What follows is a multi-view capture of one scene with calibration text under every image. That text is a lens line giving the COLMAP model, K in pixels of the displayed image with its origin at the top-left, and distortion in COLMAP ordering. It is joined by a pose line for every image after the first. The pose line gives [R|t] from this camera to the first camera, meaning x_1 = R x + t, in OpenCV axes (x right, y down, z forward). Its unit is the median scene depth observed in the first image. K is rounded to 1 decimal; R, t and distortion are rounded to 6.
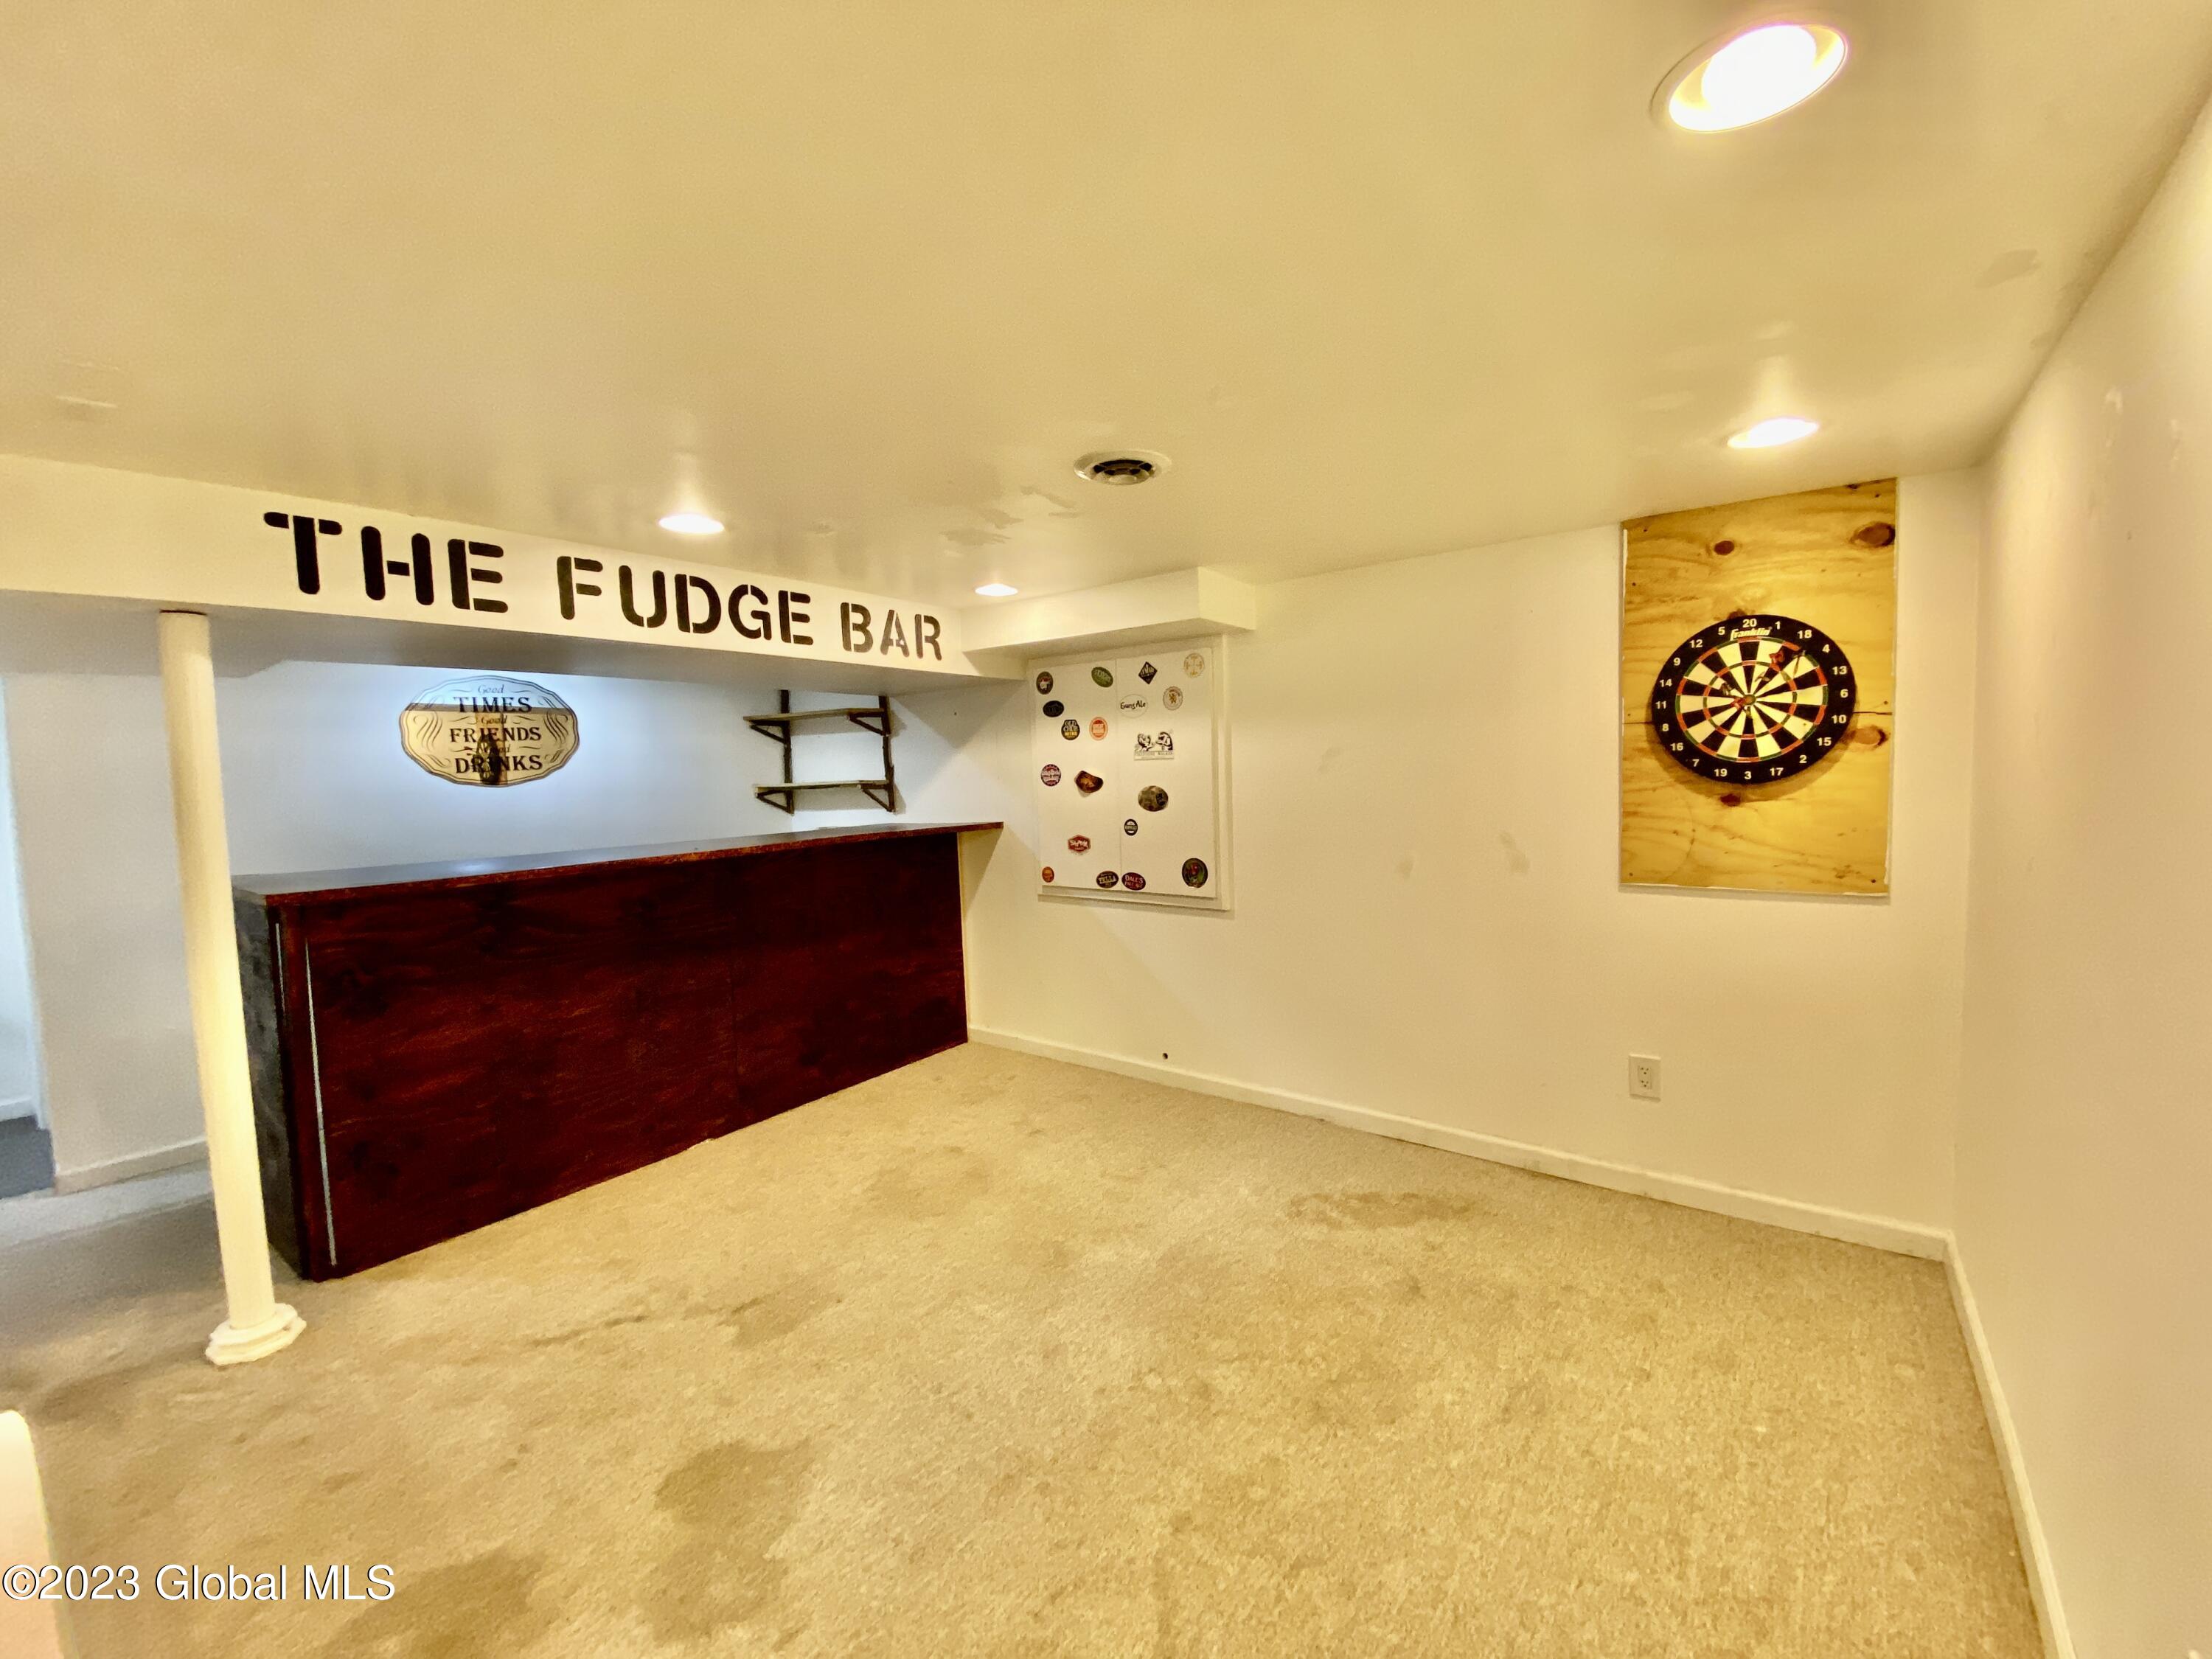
lens RADIAL K [[881.6, 0, 1095.9], [0, 881.6, 831.1], [0, 0, 1]] dist [0.036225, -0.028022]
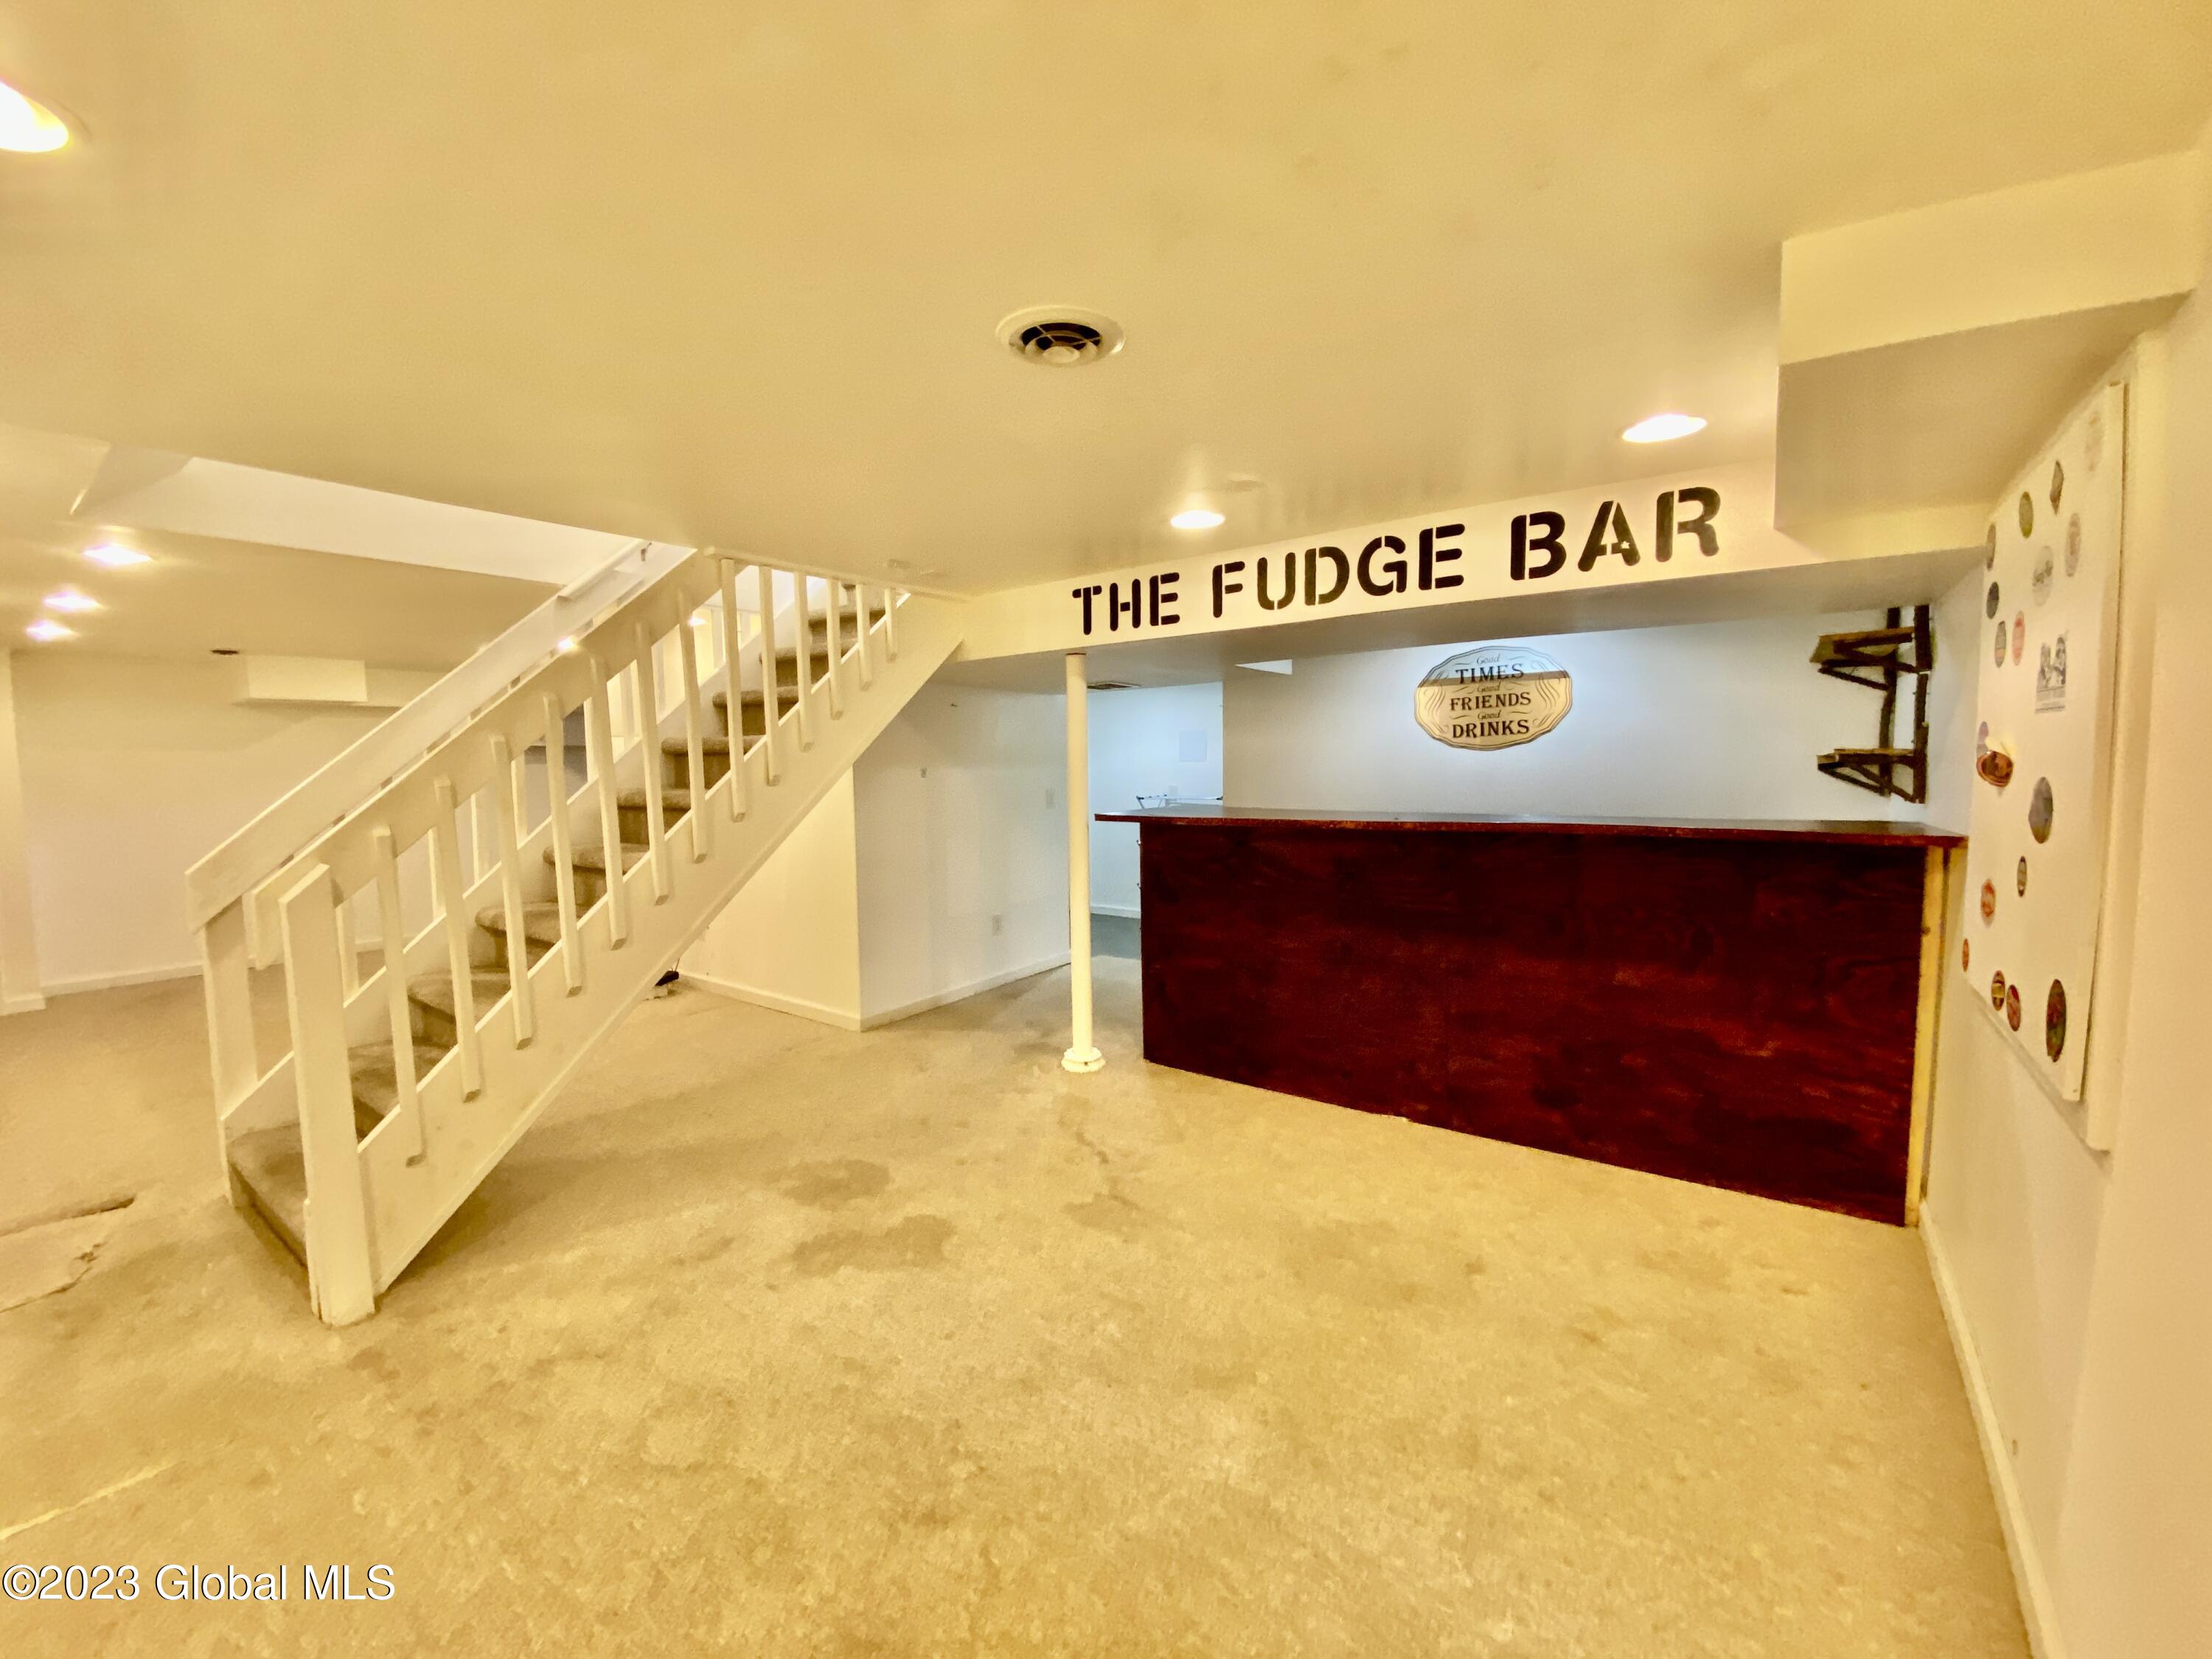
lens RADIAL K [[881.6, 0, 1095.9], [0, 881.6, 831.1], [0, 0, 1]] dist [0.036225, -0.028022]
pose [[0.018696, 0.107074, -0.994075, 0.561423], [-0.056175, 0.992791, 0.105879, -0.056228], [0.998246, 0.053862, 0.024576, 0.710878]]
